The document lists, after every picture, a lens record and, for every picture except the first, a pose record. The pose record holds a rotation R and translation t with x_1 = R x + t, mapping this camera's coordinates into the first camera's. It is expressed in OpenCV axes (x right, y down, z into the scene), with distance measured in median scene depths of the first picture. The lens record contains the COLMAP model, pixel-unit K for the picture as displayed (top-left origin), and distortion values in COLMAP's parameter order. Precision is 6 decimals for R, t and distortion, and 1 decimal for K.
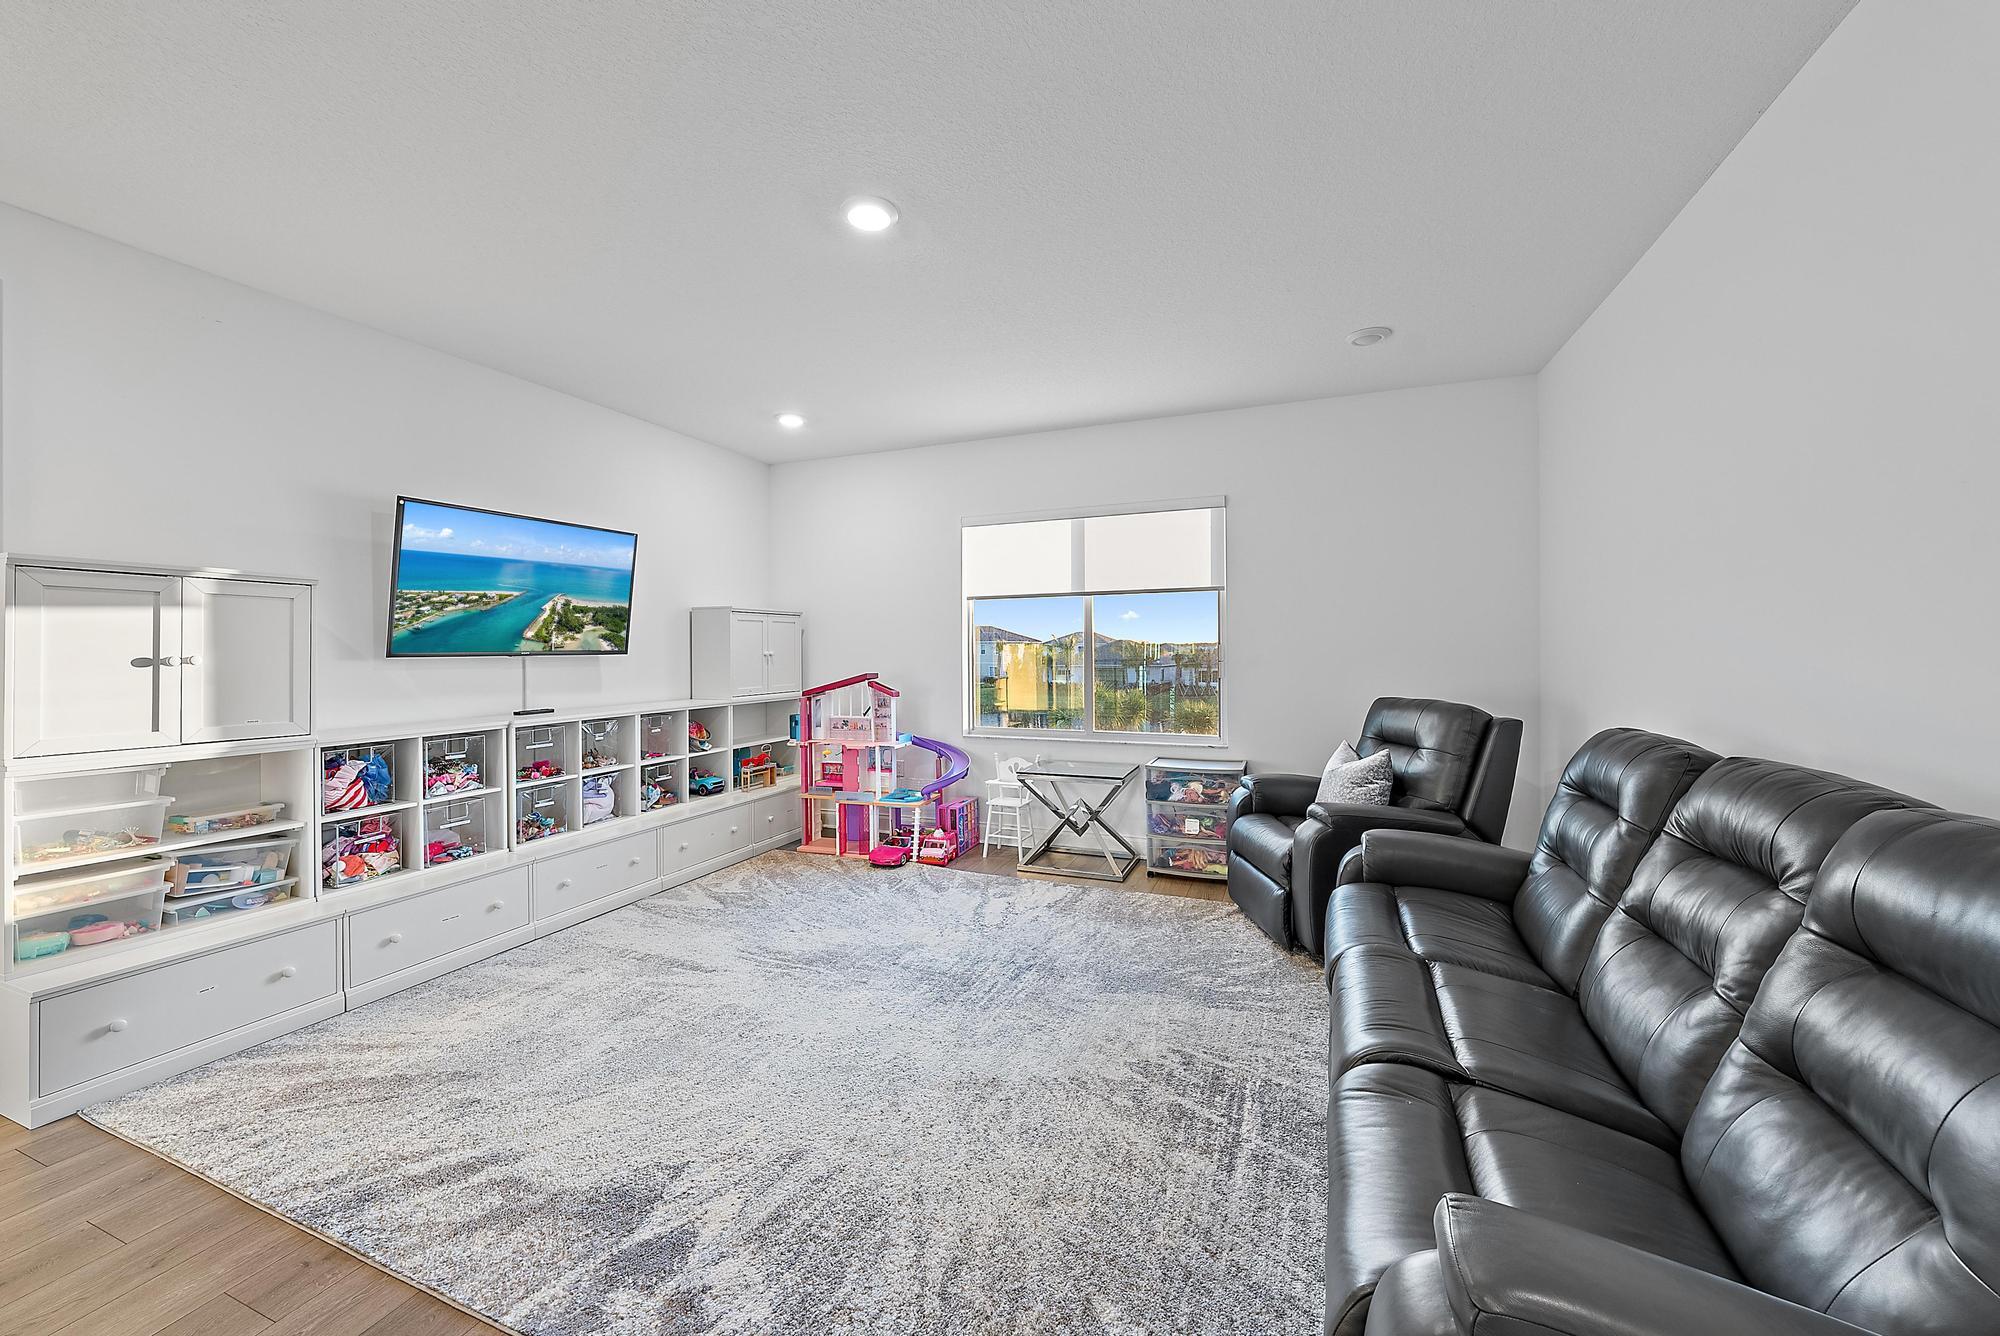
lens RADIAL K [[749.4, 0, 1008.7], [0, 749.4, 658.3], [0, 0, 1]] dist [-0.000240, -0.000037]
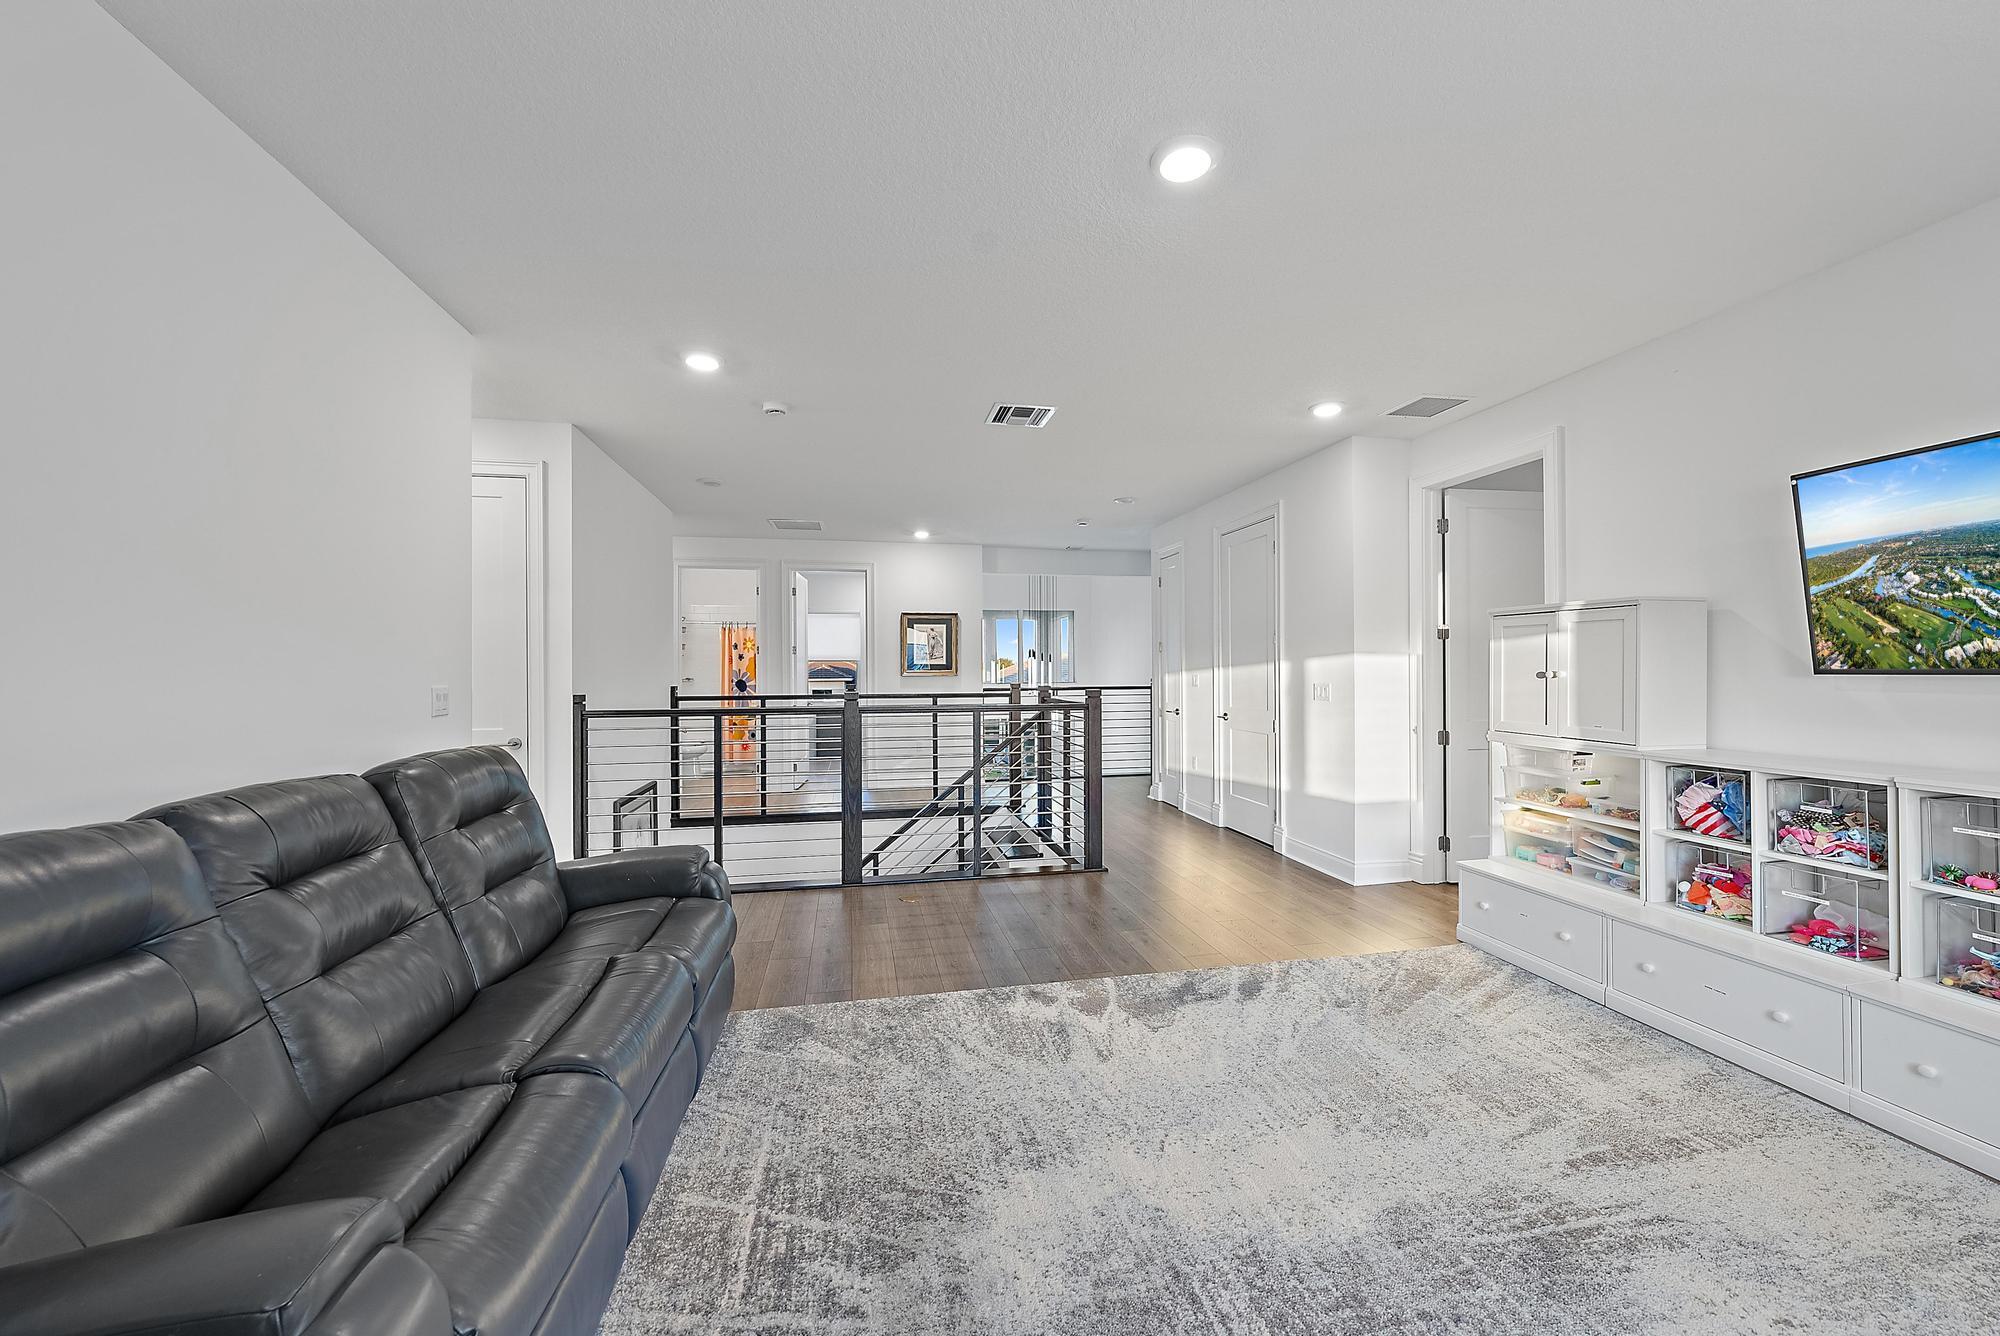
lens RADIAL K [[749.4, 0, 1008.7], [0, 749.4, 658.3], [0, 0, 1]] dist [-0.000240, -0.000037]
pose [[-0.835234, 0.001779, -0.549892, 0.412455], [0.002460, 0.999997, -0.000501, -0.023898], [0.549890, -0.001772, -0.835235, 1.441054]]
